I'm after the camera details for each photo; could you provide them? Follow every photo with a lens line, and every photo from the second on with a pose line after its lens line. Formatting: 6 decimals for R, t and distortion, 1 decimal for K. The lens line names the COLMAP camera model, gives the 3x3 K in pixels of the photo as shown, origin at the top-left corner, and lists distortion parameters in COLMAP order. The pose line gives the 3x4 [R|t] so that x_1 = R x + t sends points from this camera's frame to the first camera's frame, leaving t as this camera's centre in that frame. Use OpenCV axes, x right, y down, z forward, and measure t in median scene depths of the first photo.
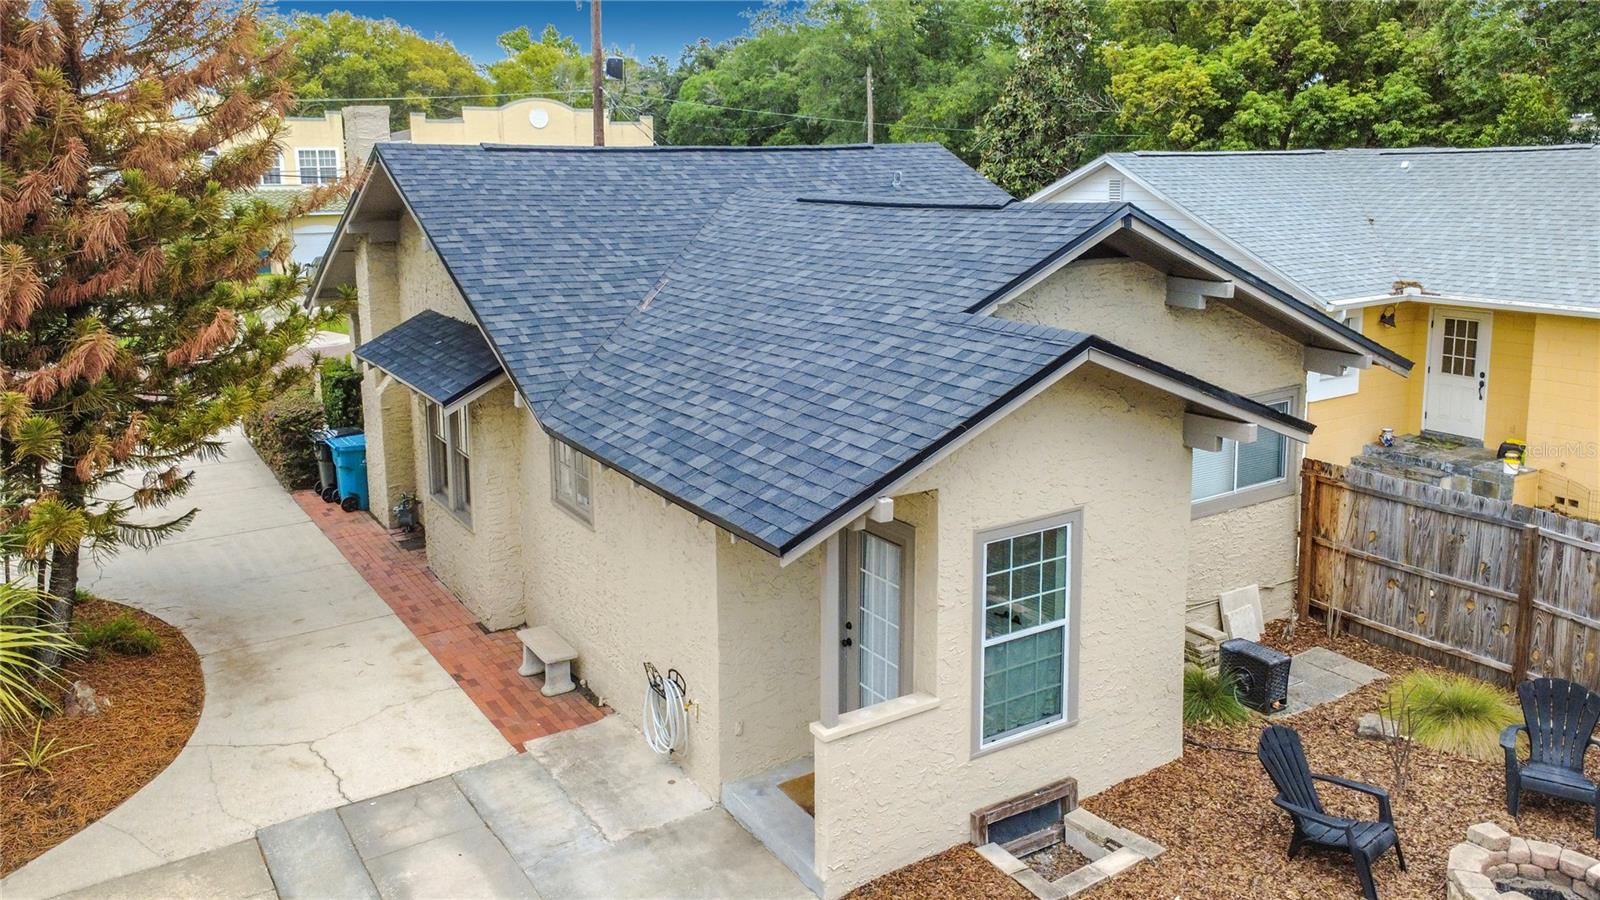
lens RADIAL K [[1180.4, 0, 801.1], [0, 1180.4, 417.0], [0, 0, 1]] dist [0.054312, -0.000659]
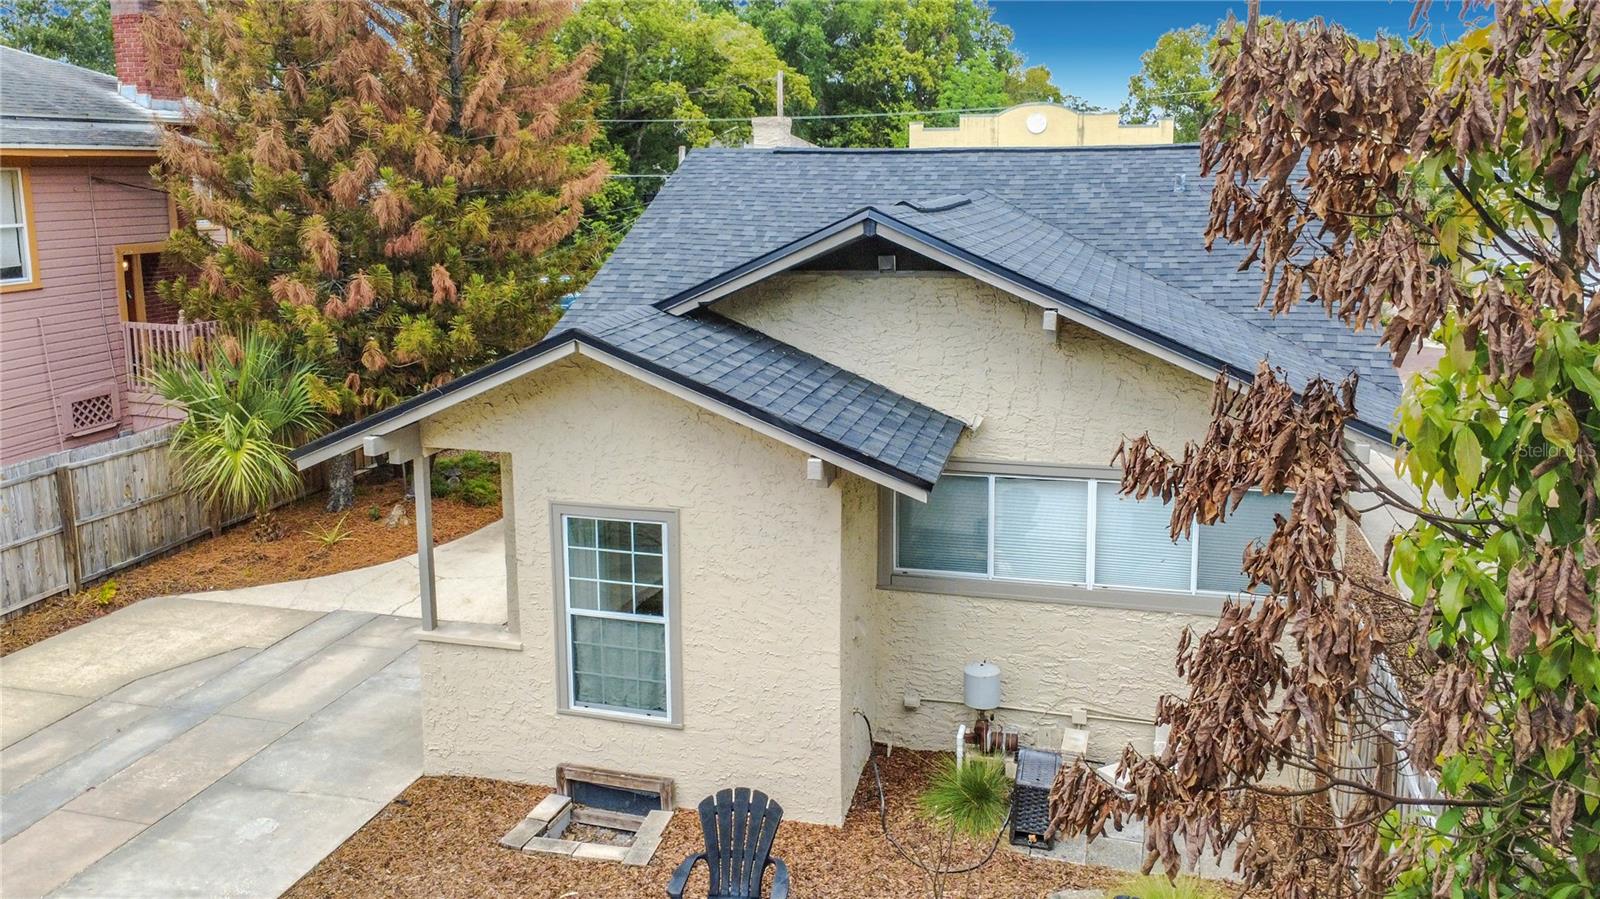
lens RADIAL K [[1215.3, 0, 798.4], [0, 1215.3, 395.0], [0, 0, 1]] dist [-0.025716, 0.010537]
pose [[0.662844, 0.130327, -0.737328, 1.044395], [-0.147611, 0.988155, 0.041963, -0.076202], [0.734063, 0.081023, 0.674230, 0.381721]]
